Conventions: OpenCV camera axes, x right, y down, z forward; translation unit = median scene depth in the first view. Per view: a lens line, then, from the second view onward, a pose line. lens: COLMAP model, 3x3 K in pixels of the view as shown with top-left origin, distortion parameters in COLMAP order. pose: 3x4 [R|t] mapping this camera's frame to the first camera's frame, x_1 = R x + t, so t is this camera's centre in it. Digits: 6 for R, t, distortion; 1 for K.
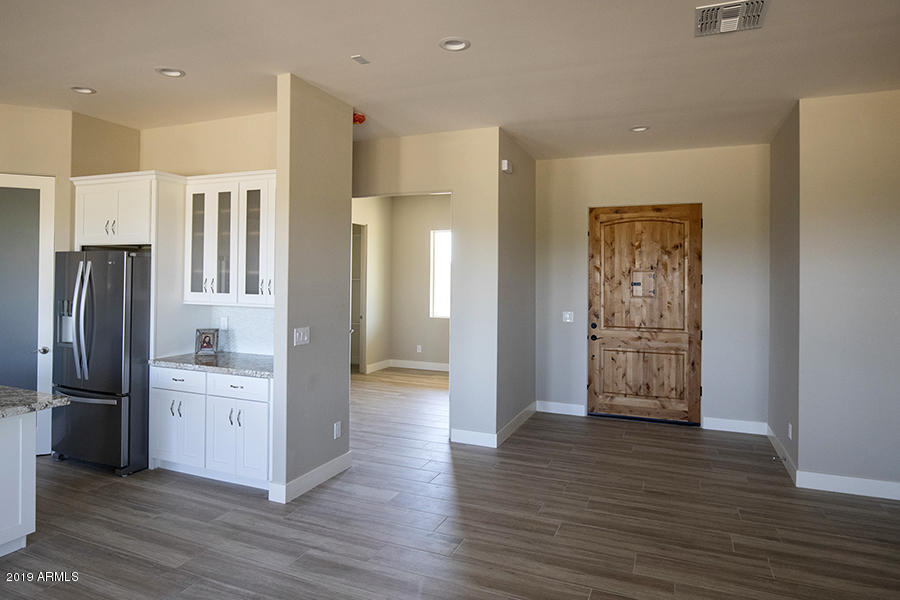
lens RADIAL K [[535.2, 0, 464.7], [0, 535.2, 275.4], [0, 0, 1]] dist [-0.006025, -0.000913]
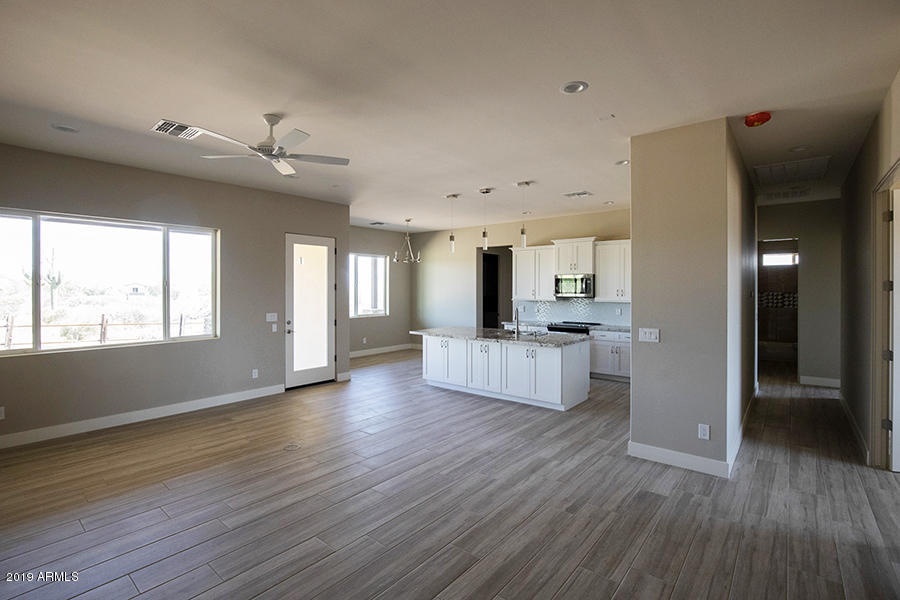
lens RADIAL K [[415.9, 0, 450.0], [0, 415.9, 300.0], [0, 0, 1]] dist [-0.000831, -0.000095]
pose [[-0.296062, 0.014381, -0.955061, 0.703887], [-0.000766, 0.999883, 0.015293, 0.014898], [0.955169, 0.005259, -0.296016, 0.770227]]
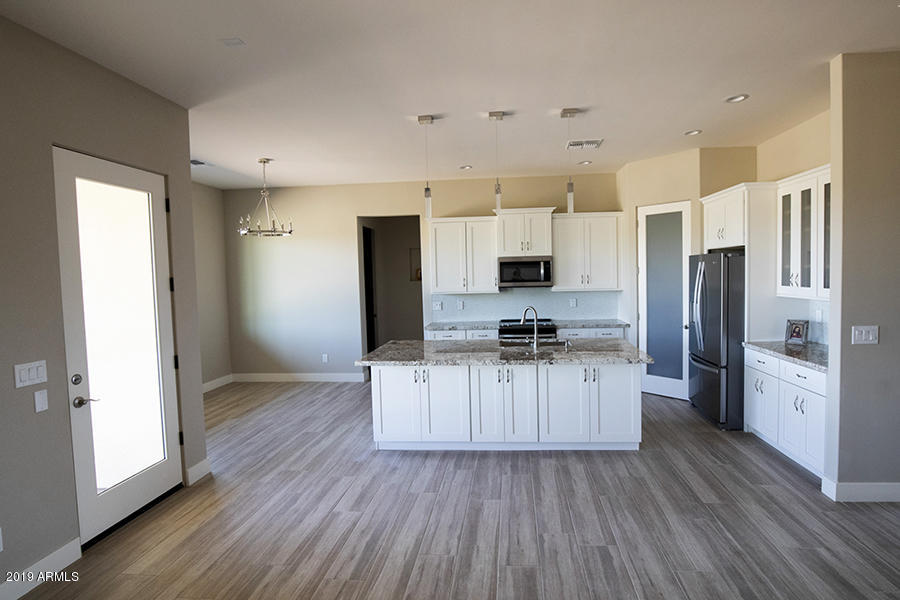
lens RADIAL K [[474.0, 0, 474.8], [0, 474.0, 301.8], [0, 0, 1]] dist [-0.017442, 0.000177]
pose [[0.306906, 0.039278, -0.950929, 0.234559], [0.030987, 0.998206, 0.051232, -0.005557], [0.951235, -0.045189, 0.305138, 0.104193]]
